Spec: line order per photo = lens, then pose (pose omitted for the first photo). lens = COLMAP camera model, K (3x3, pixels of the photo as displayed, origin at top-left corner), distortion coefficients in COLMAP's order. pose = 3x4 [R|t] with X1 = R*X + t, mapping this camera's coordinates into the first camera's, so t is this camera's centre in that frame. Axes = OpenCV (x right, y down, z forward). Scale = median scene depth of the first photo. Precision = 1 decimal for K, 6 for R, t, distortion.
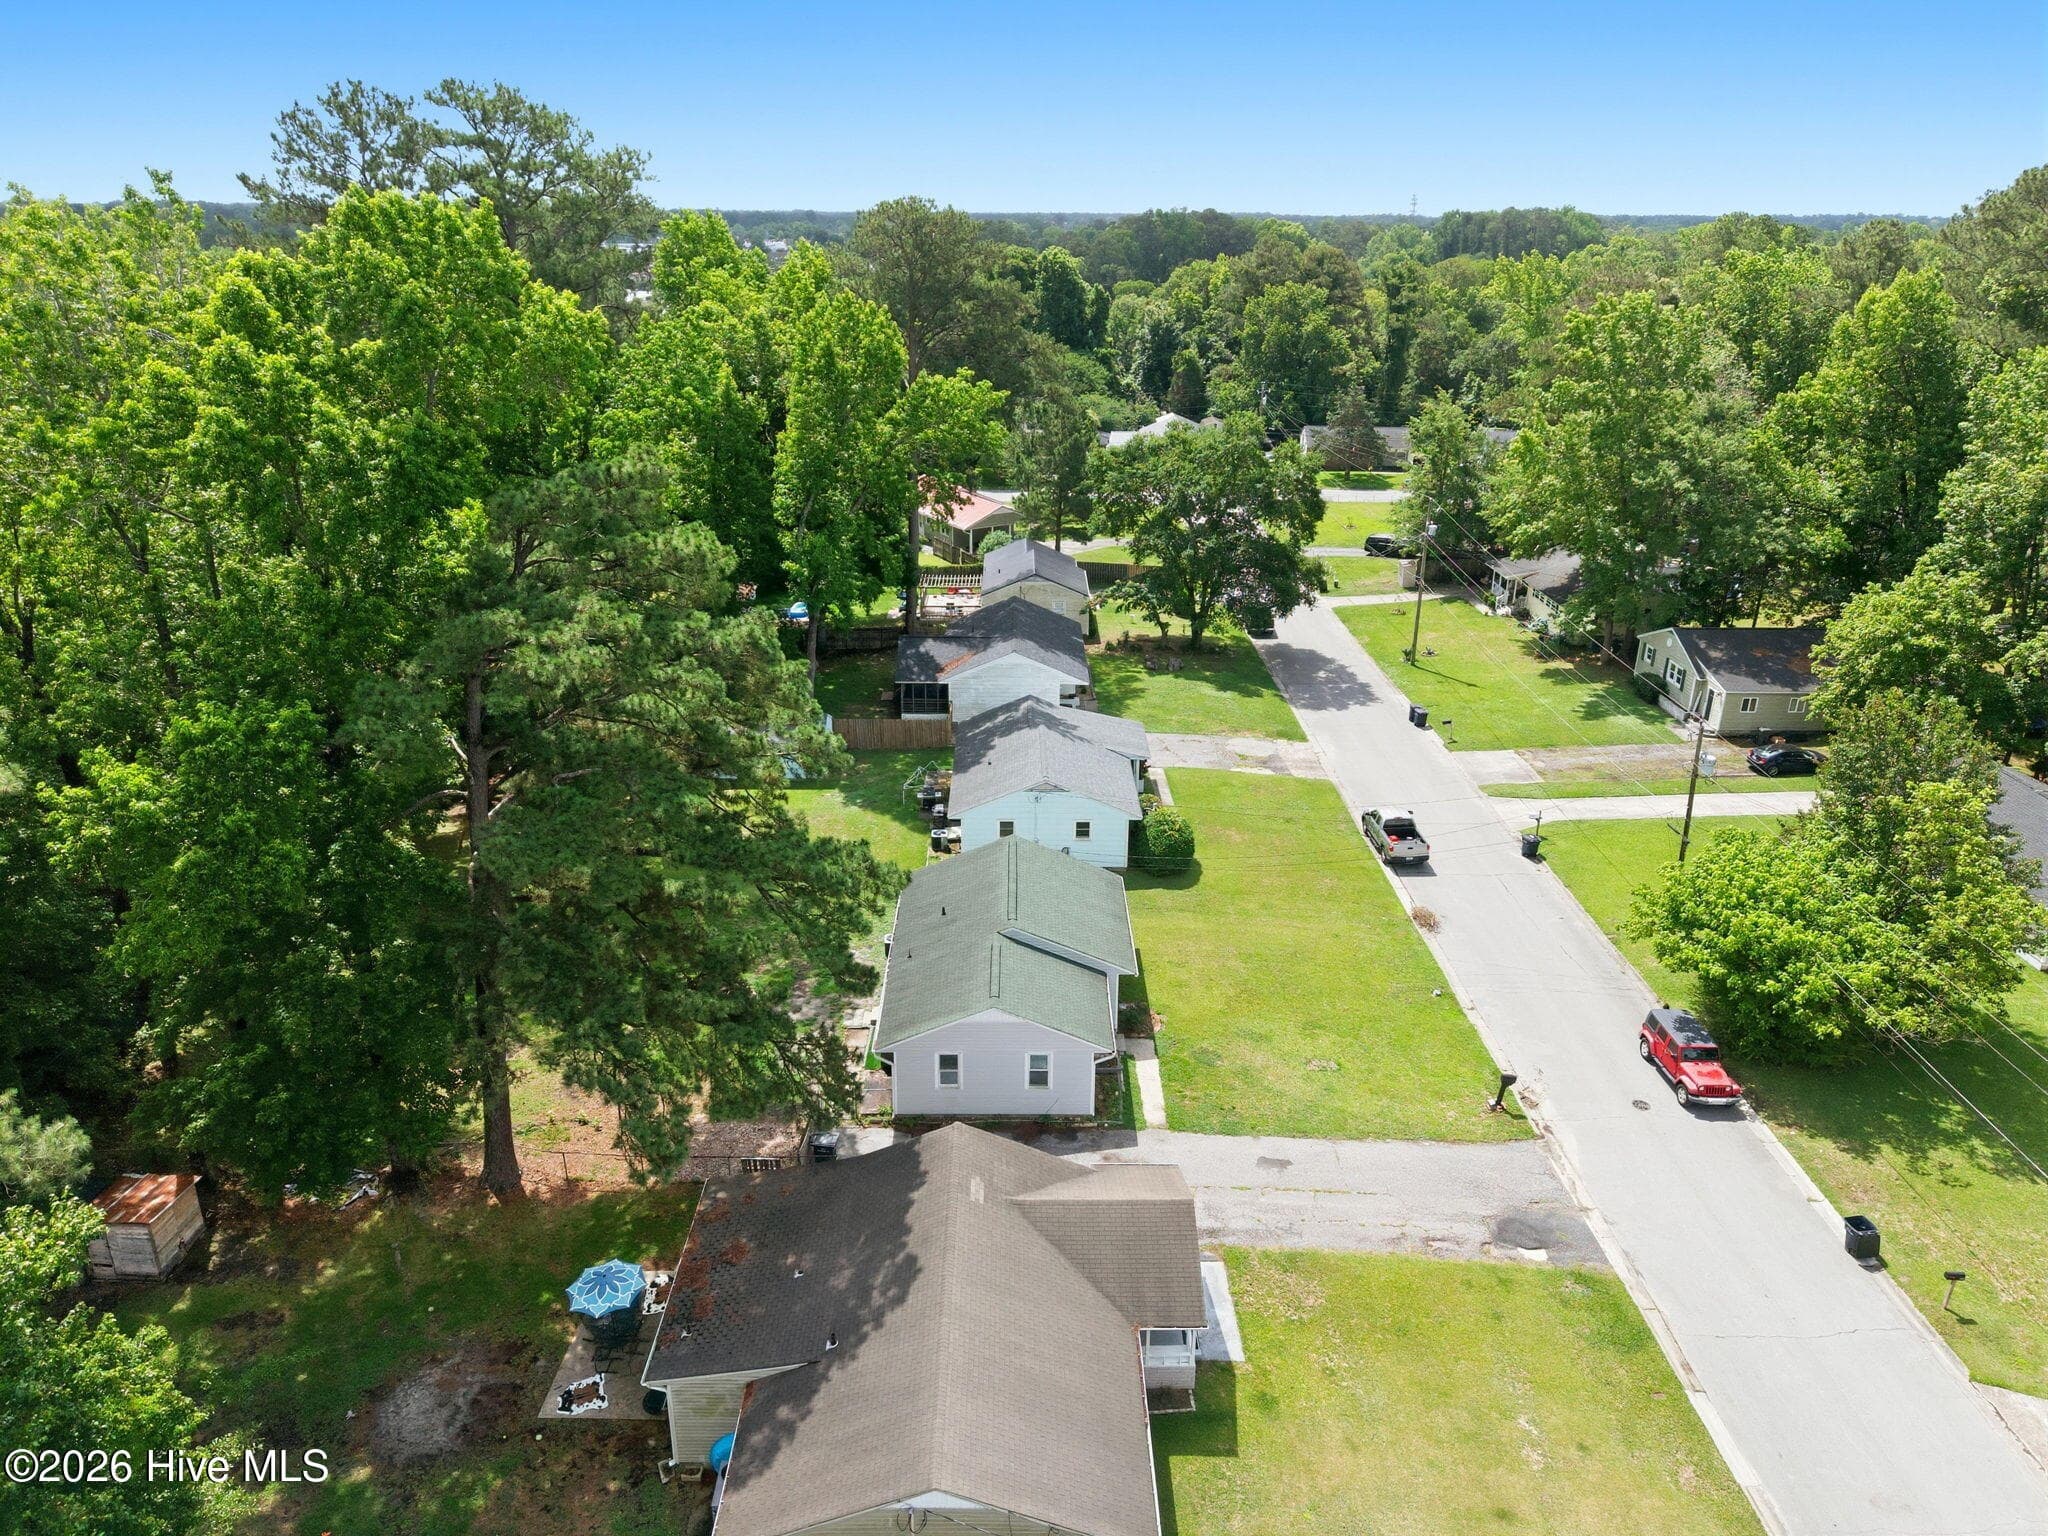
lens RADIAL K [[1357.9, 0, 1024.0], [0, 1357.9, 768.0], [0, 0, 1]] dist [-0.001973, -0.003750]
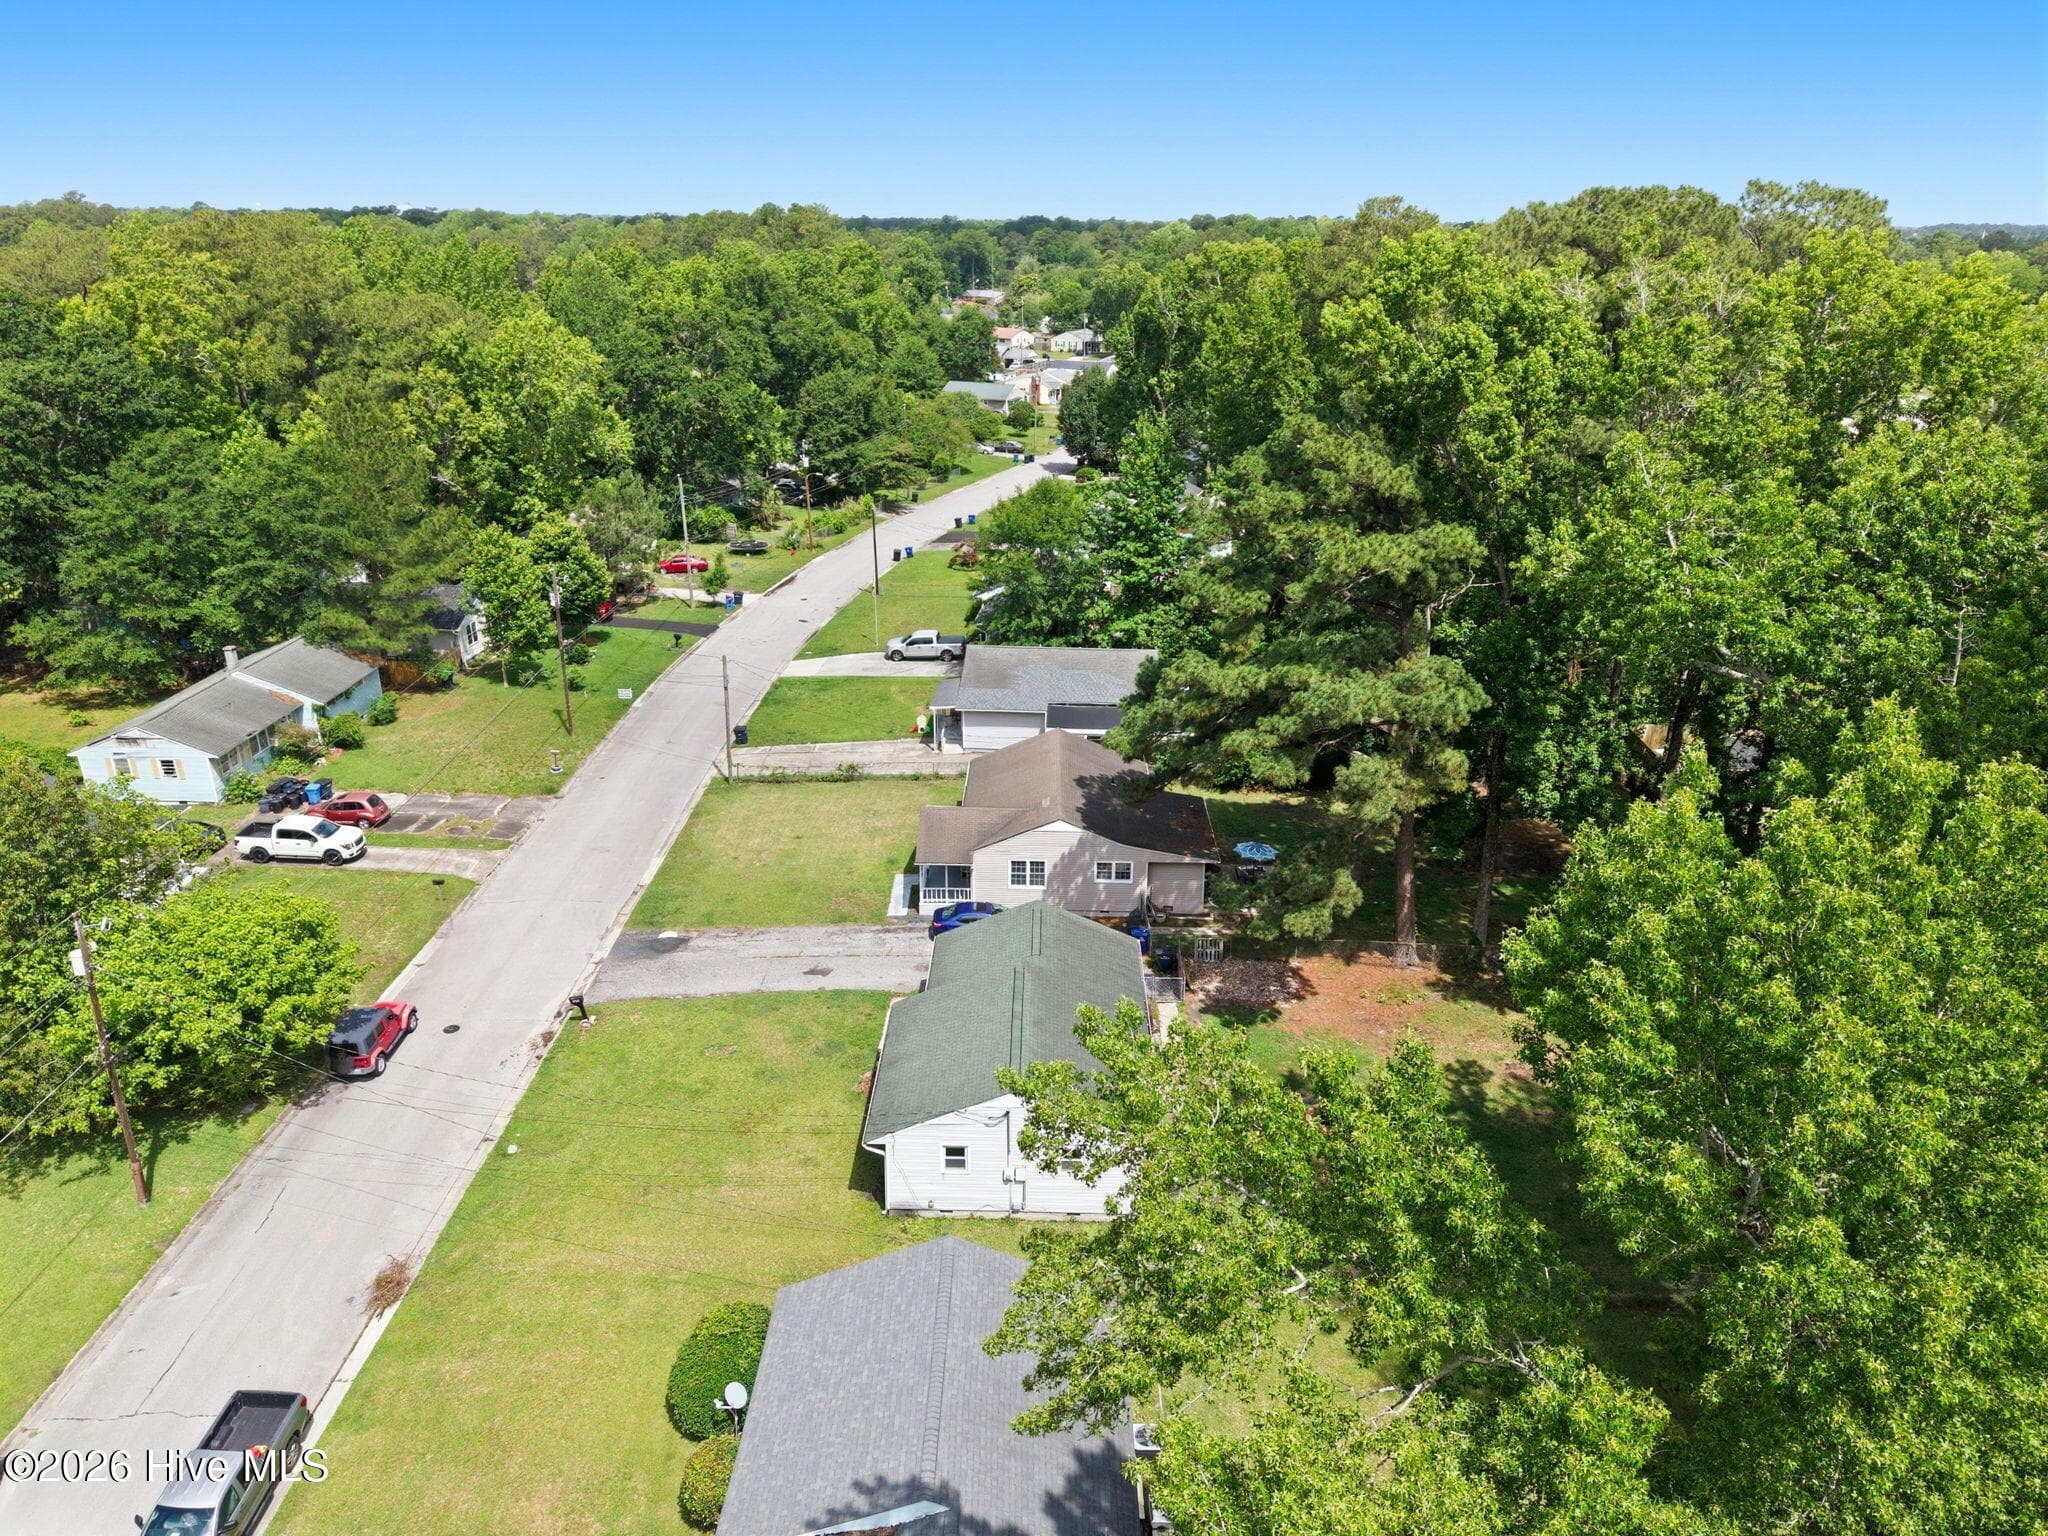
lens RADIAL K [[1357.9, 0, 1024.0], [0, 1357.9, 768.0], [0, 0, 1]] dist [-0.001973, -0.003750]
pose [[-0.999622, -0.022824, 0.015359, -0.024353], [-0.005972, 0.725029, 0.688692, -0.733626], [-0.026855, 0.688340, -0.724891, 1.803439]]
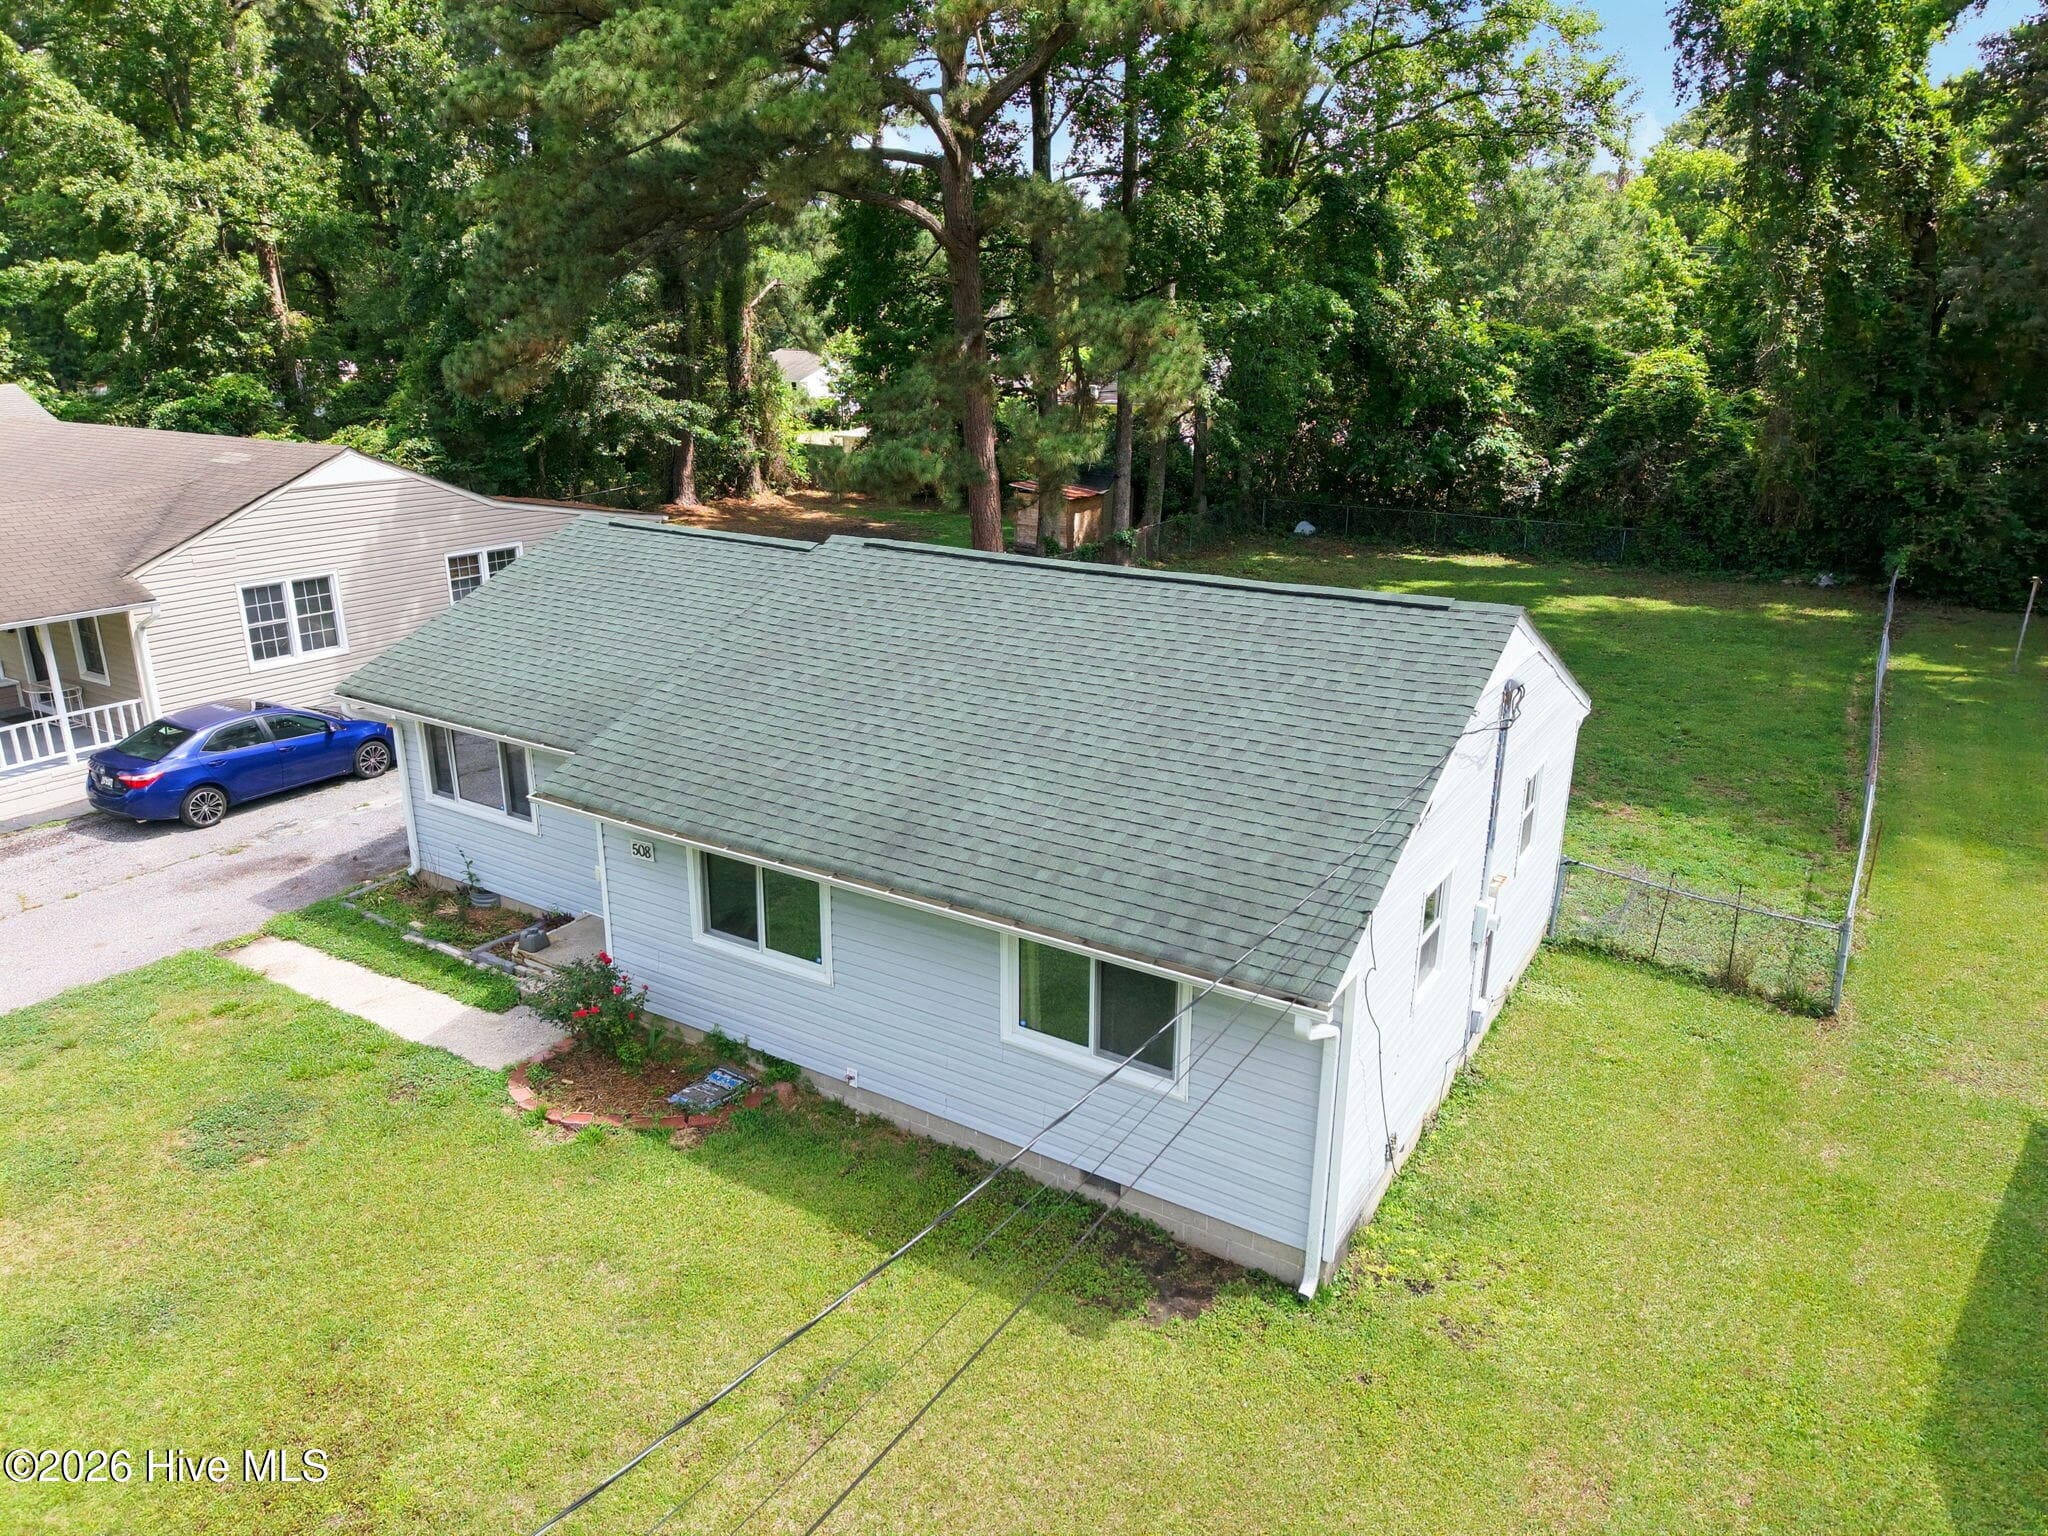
lens RADIAL K [[1357.9, 0, 1024.0], [0, 1357.9, 768.0], [0, 0, 1]] dist [-0.001973, -0.003750]
pose [[-0.535247, 0.246192, -0.808023, 0.276420], [-0.328557, 0.820577, 0.467658, -0.008285], [0.778178, 0.515794, -0.358323, 1.325099]]
